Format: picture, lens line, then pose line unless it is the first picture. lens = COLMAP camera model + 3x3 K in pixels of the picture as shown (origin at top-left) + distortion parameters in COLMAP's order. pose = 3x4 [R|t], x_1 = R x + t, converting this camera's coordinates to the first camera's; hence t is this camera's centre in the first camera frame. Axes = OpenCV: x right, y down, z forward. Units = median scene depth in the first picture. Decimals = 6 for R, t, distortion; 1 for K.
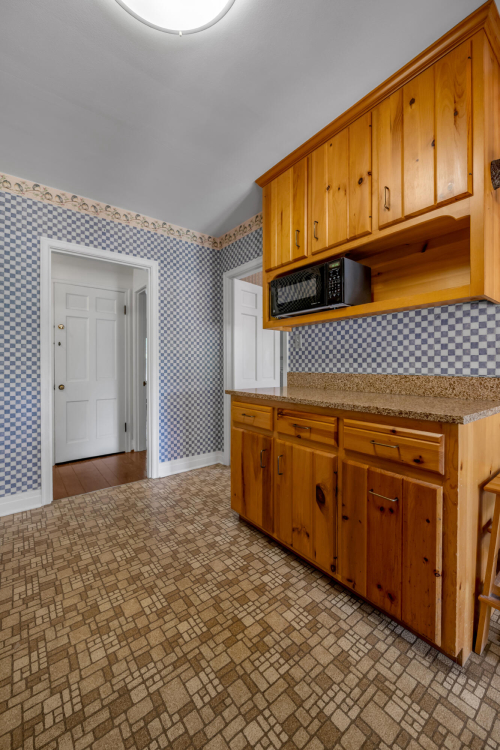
lens RADIAL K [[302.2, 0, 247.3], [0, 302.2, 371.4], [0, 0, 1]] dist [-0.002019, 0.000255]
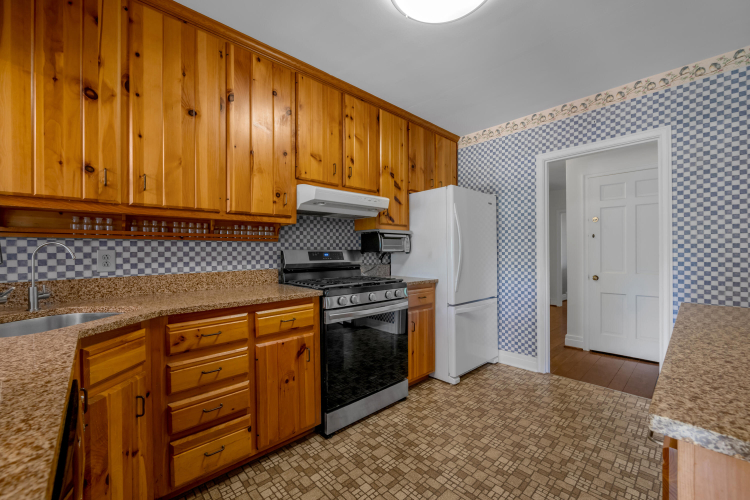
lens RADIAL K [[302.2, 0, 373.3], [0, 302.2, 256.9], [0, 0, 1]] dist [-0.002019, 0.000255]
pose [[0.082948, 0.018664, -0.996379, 0.675767], [-0.009926, 0.999790, 0.017902, -0.057261], [0.996504, 0.008405, 0.083116, 0.307081]]
